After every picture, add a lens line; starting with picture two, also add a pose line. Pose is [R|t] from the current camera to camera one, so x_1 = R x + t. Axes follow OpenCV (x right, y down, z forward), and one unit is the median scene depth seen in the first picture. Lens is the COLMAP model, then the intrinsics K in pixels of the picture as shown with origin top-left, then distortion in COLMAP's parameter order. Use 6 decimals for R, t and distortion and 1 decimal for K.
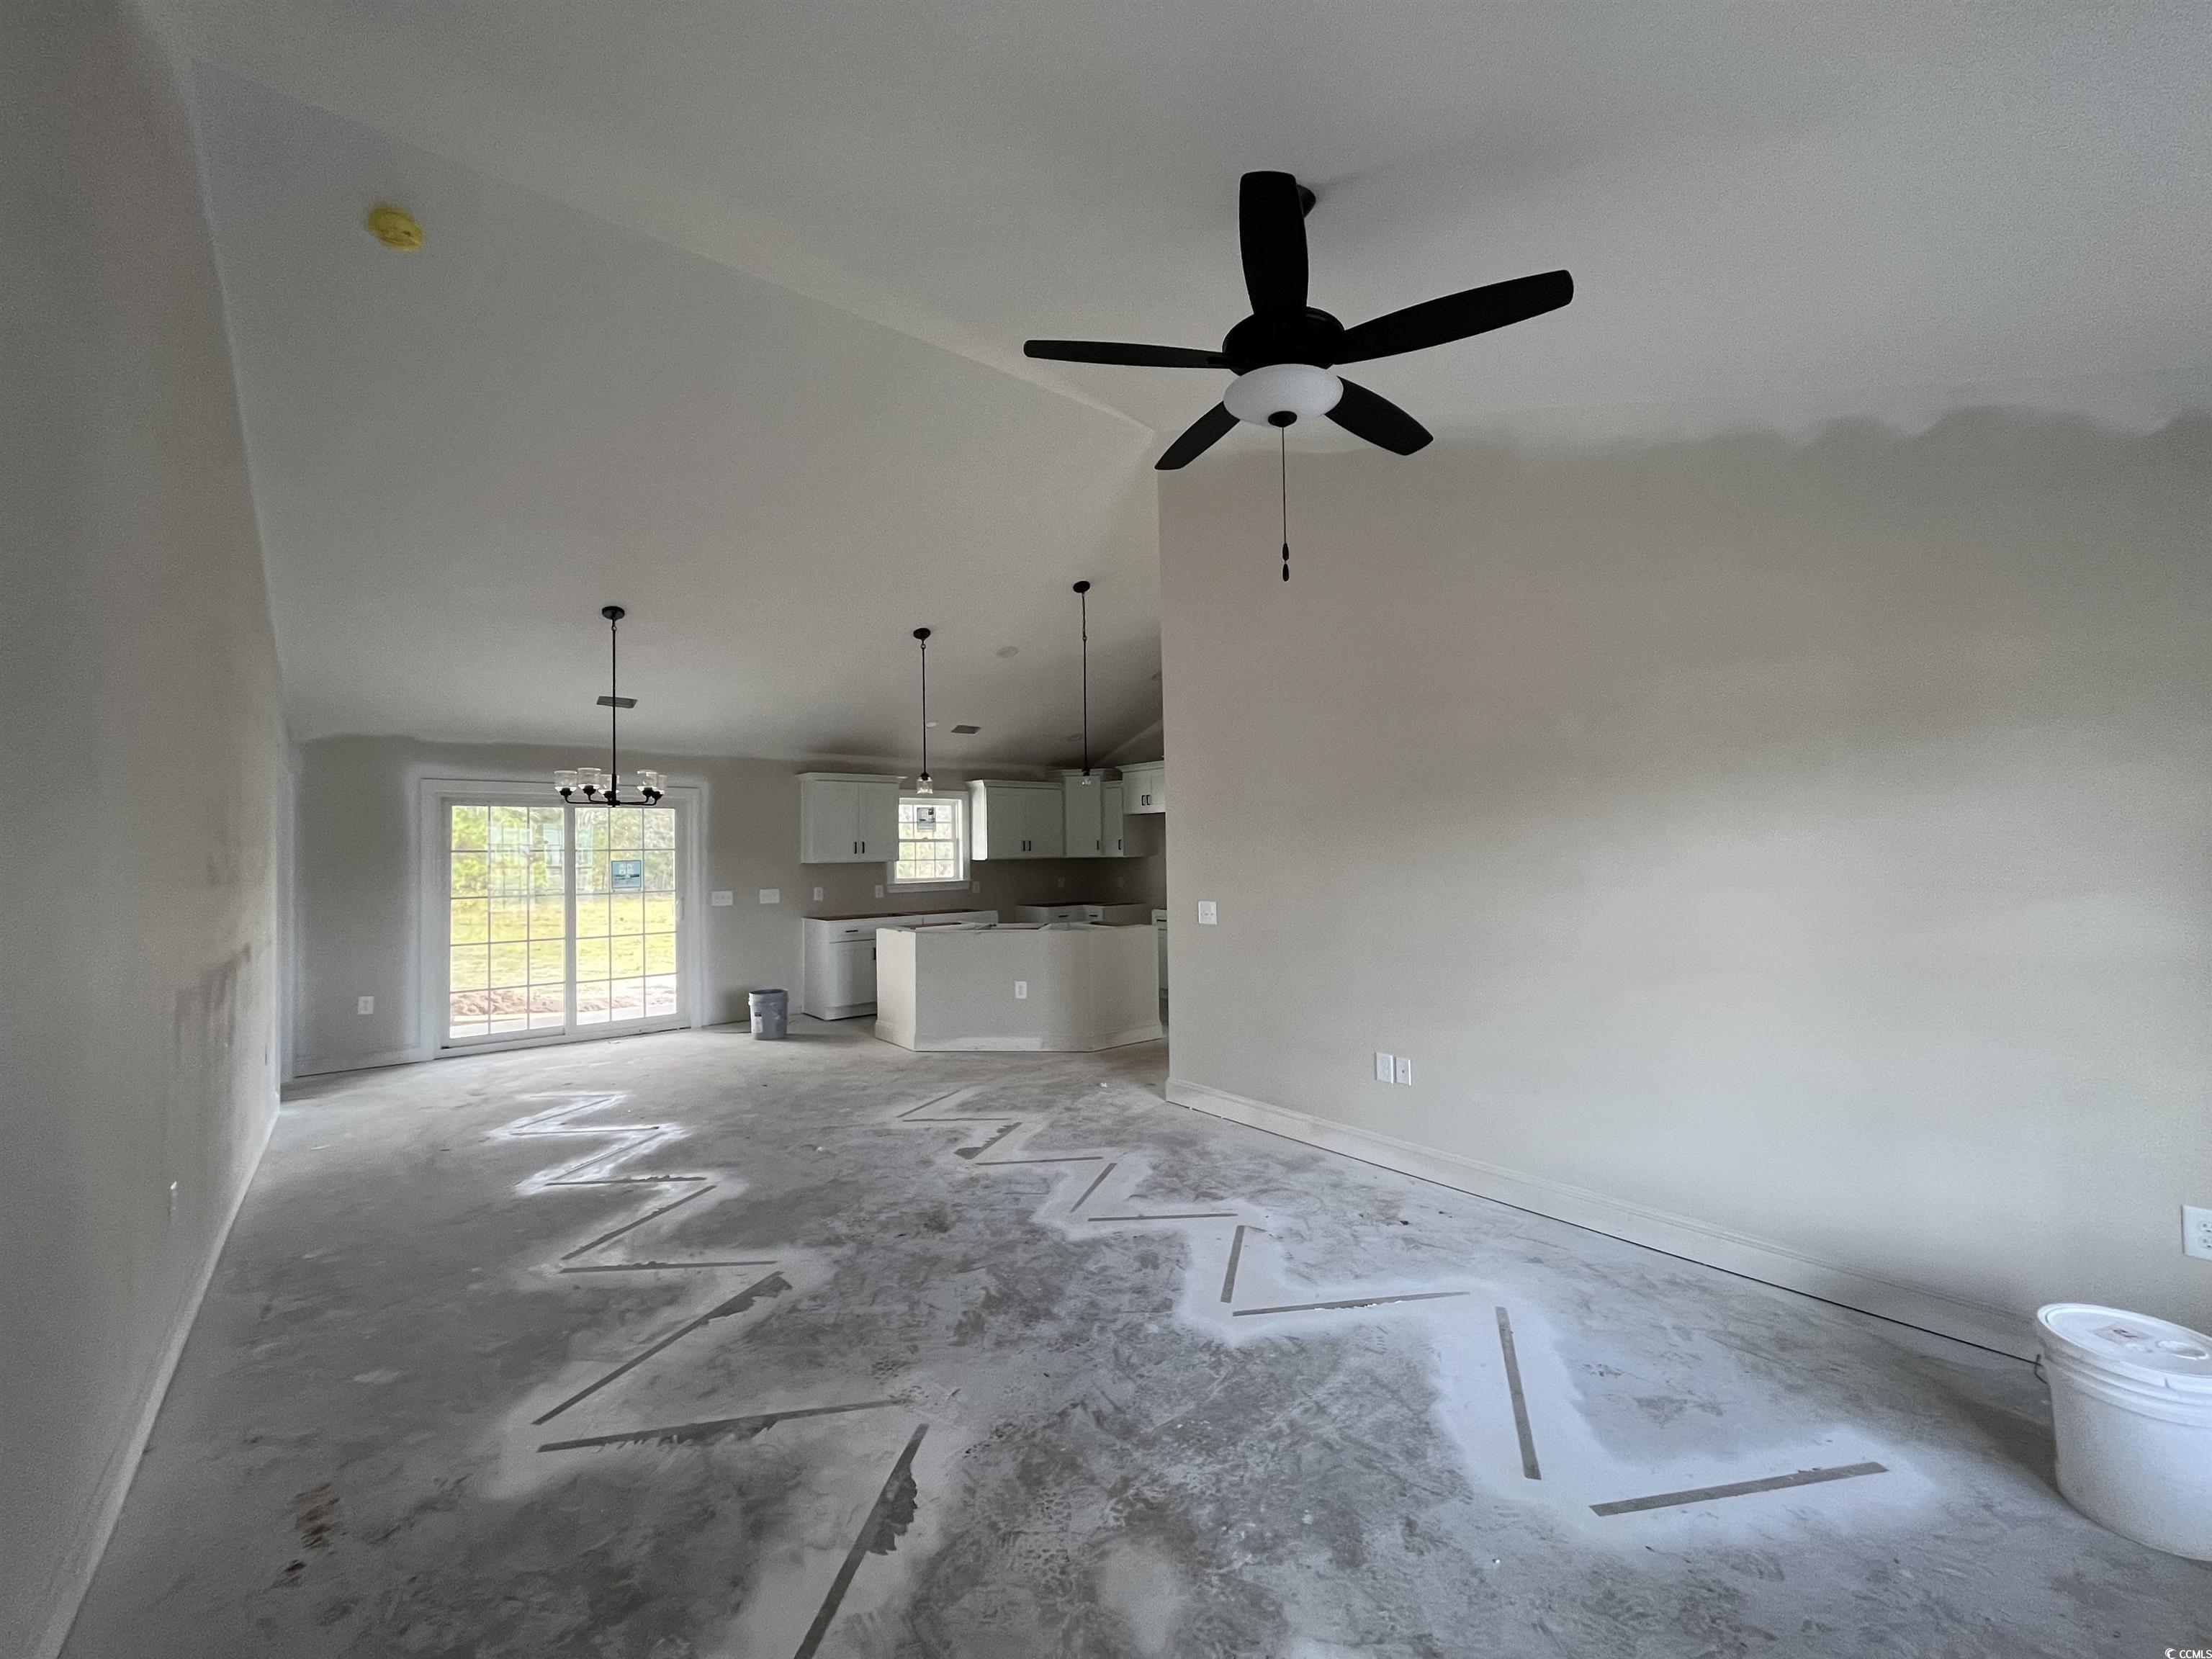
lens RADIAL K [[888.8, 0, 1106.0], [0, 888.8, 829.5], [0, 0, 1]] dist [-0.002293, -0.000299]
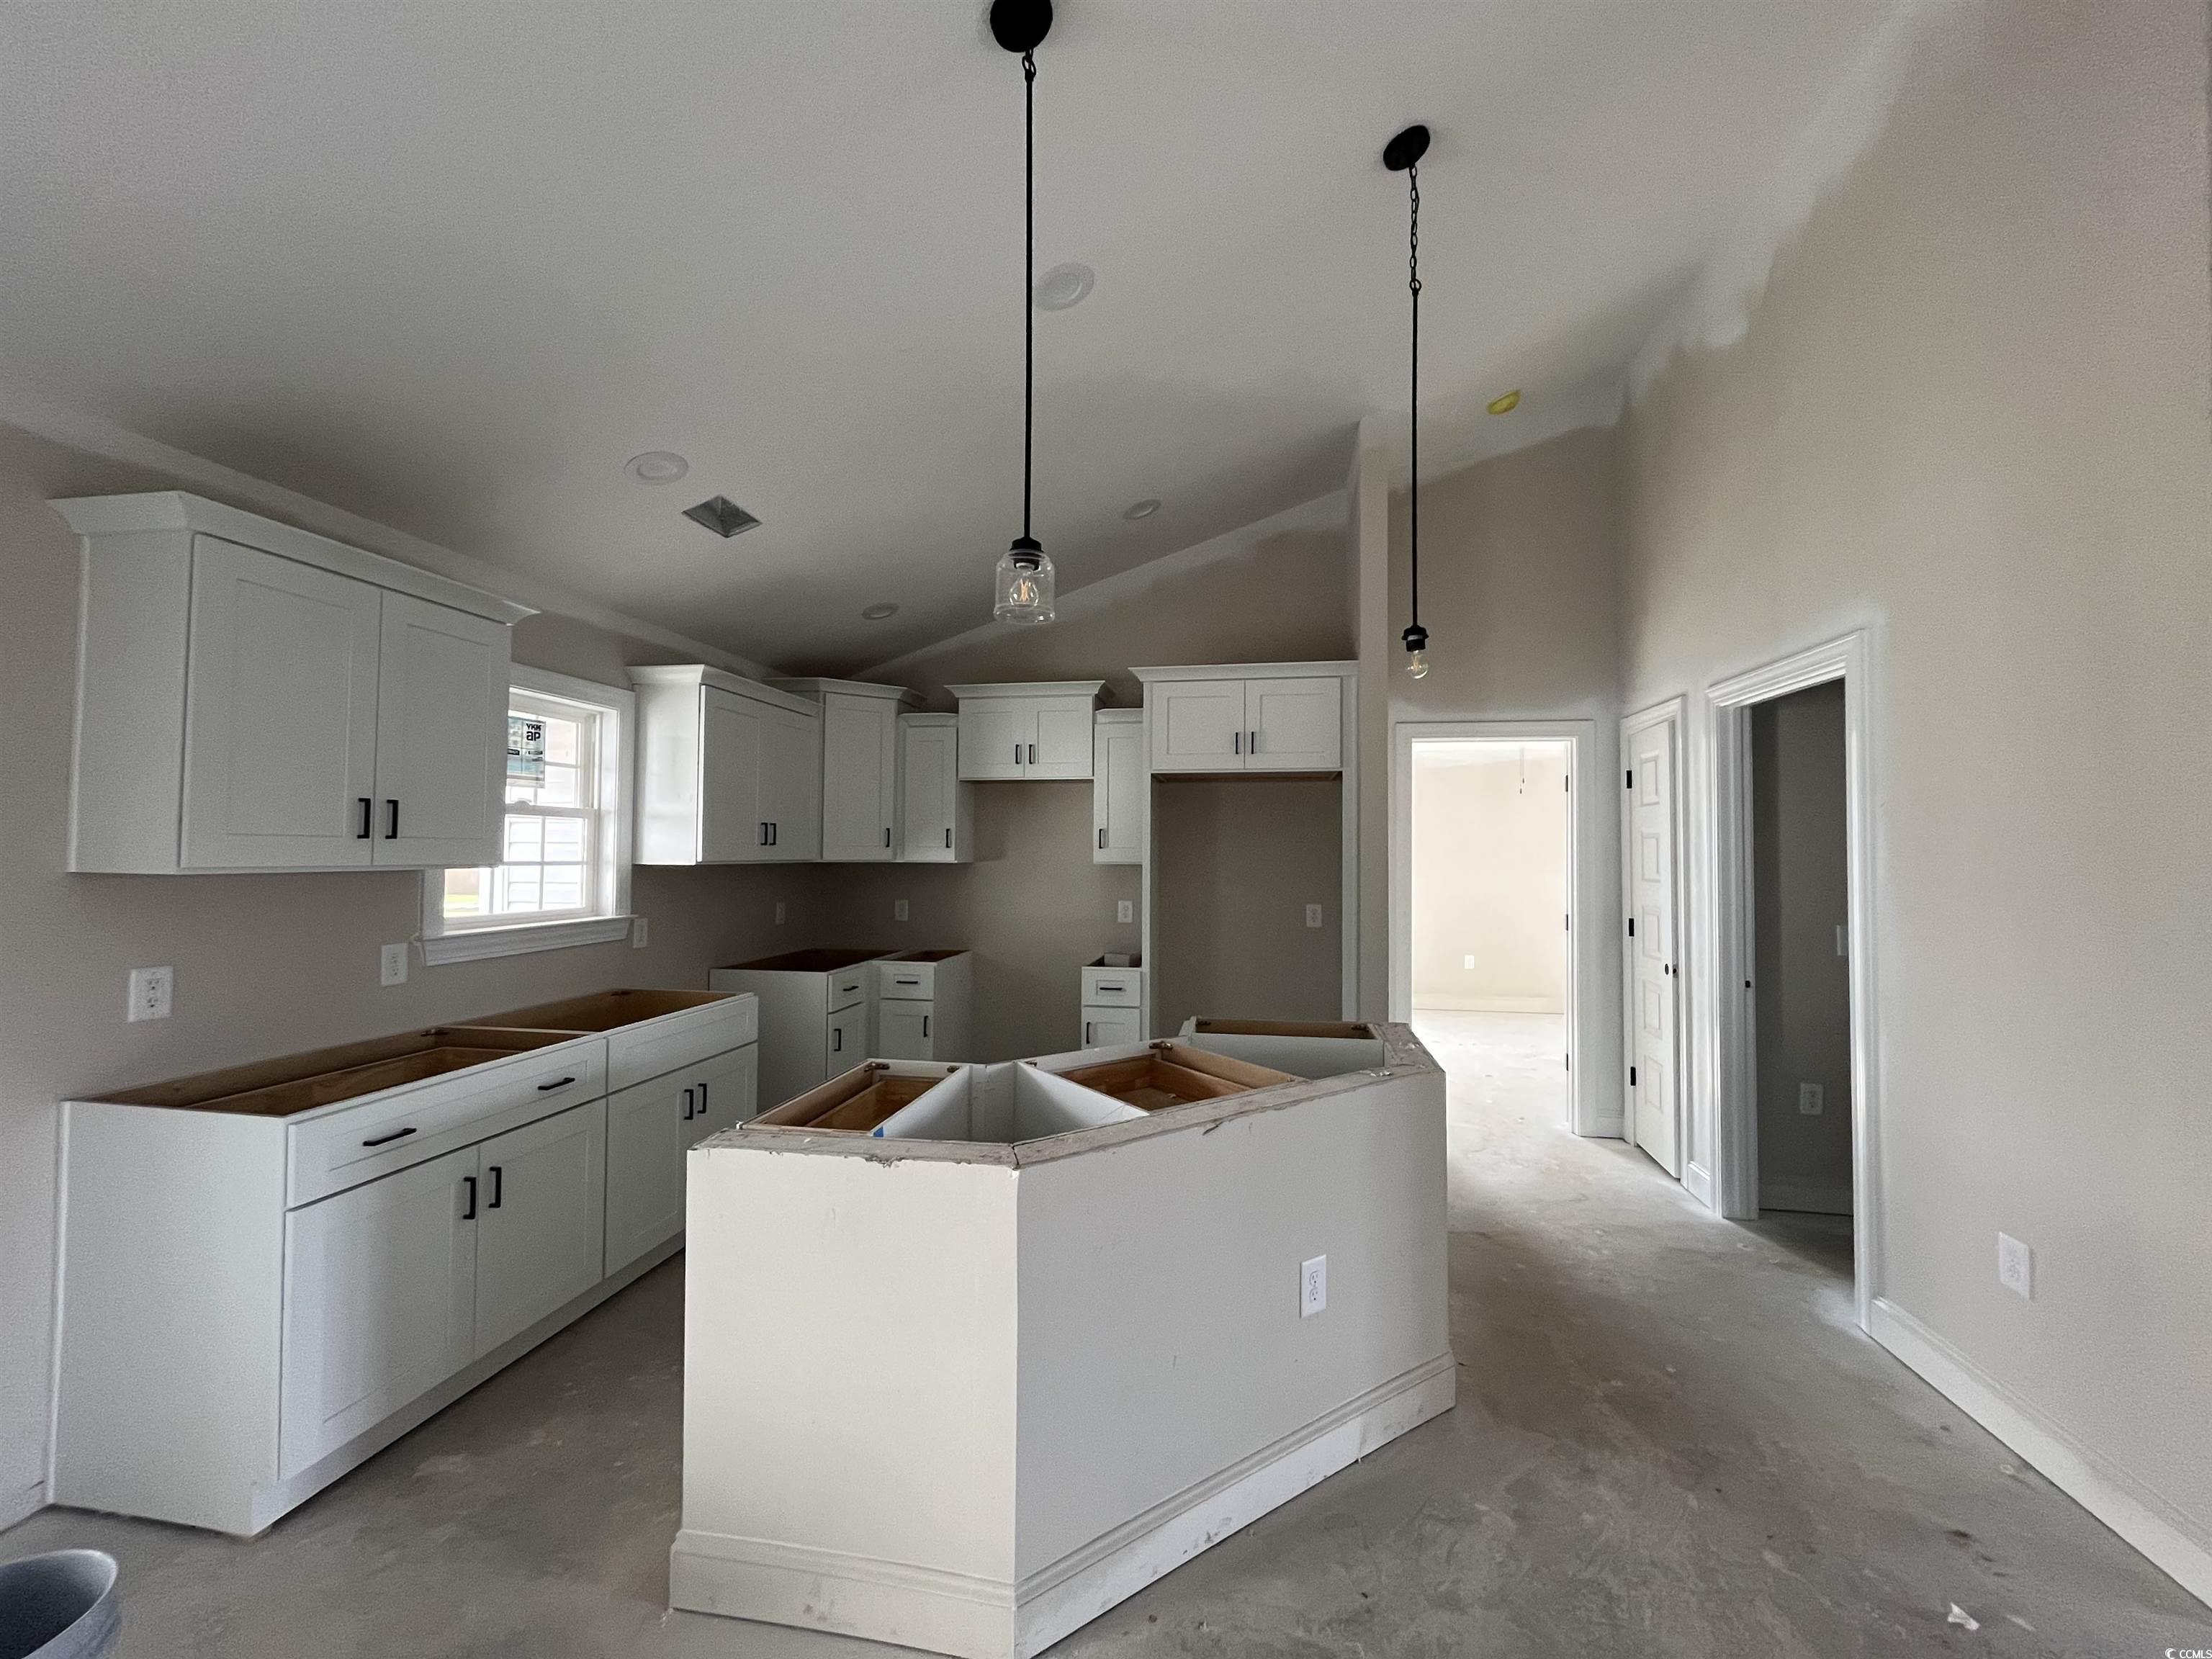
lens RADIAL K [[893.8, 0, 1106.0], [0, 893.8, 829.5], [0, 0, 1]] dist [-0.001402, -0.000094]
pose [[0.755566, 0.037740, 0.653984, -0.285537], [-0.033752, 0.999256, -0.018671, 0.021016], [-0.654202, -0.007965, 0.756278, 0.629091]]
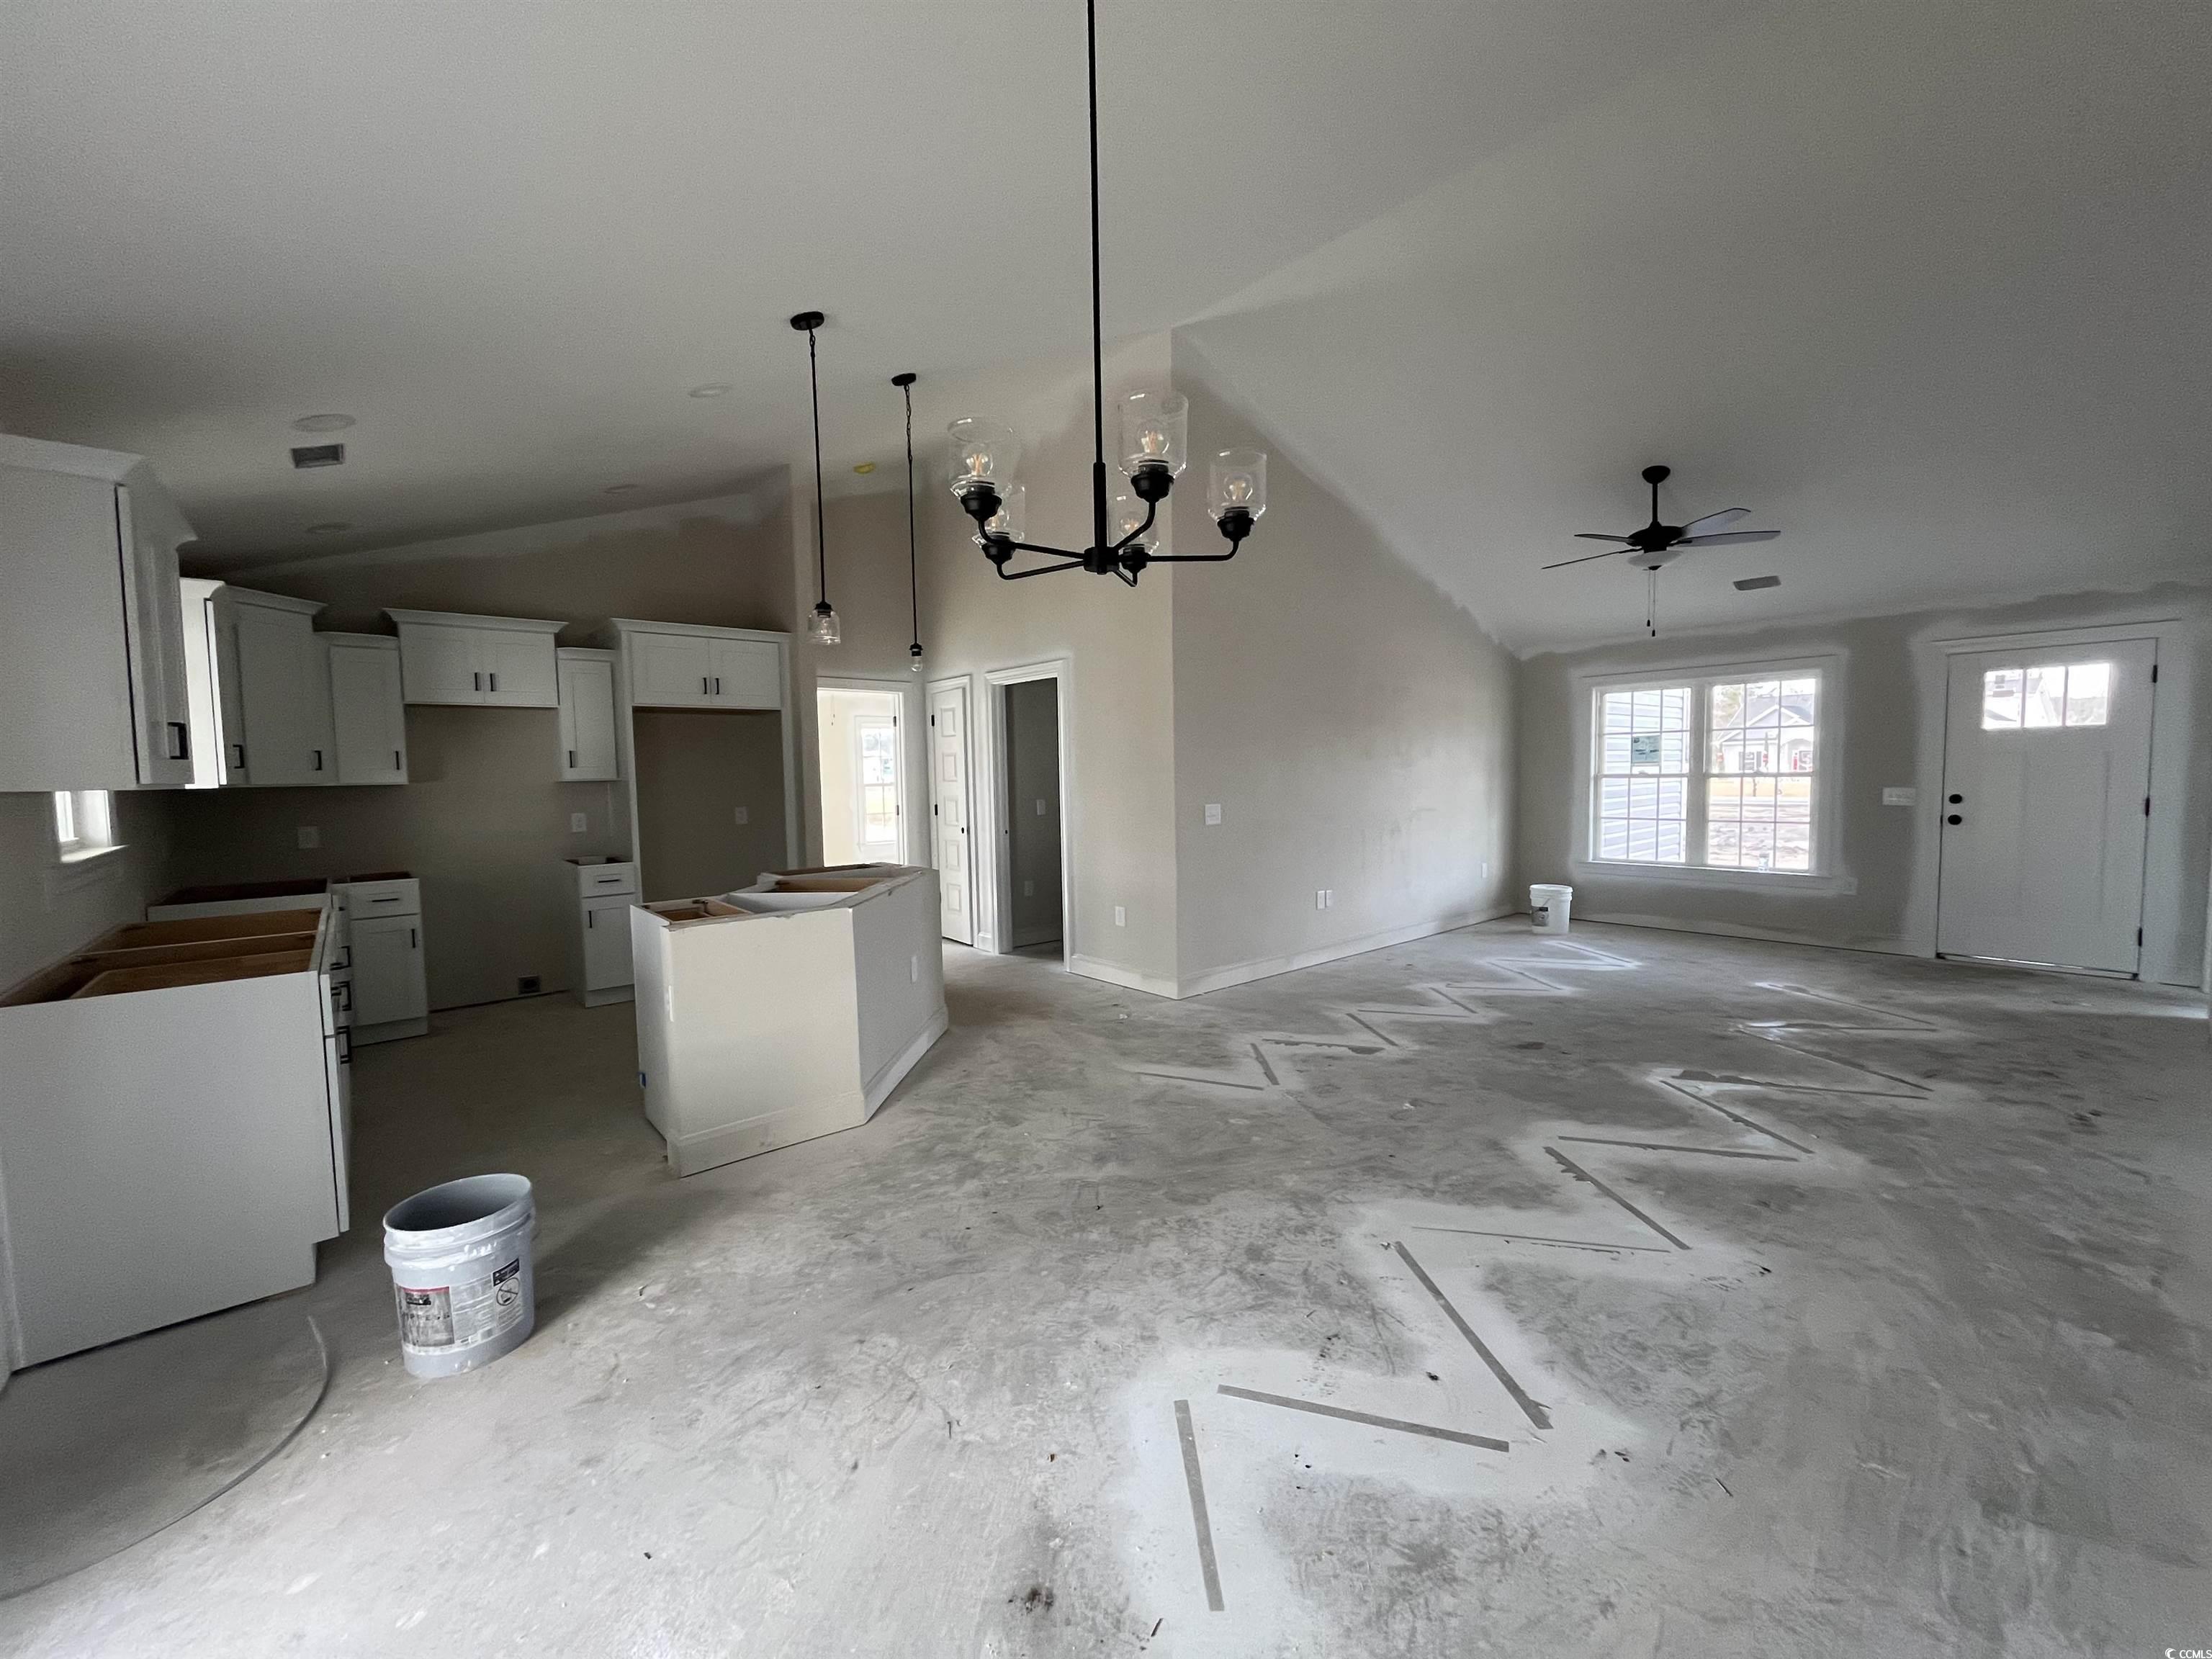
lens RADIAL K [[893.8, 0, 1106.0], [0, 893.8, 829.5], [0, 0, 1]] dist [-0.001402, -0.000094]
pose [[-0.022934, -0.049010, 0.998535, -0.588965], [-0.004245, 0.998793, 0.048925, 0.034151], [-0.999728, -0.003117, -0.023114, 0.678488]]
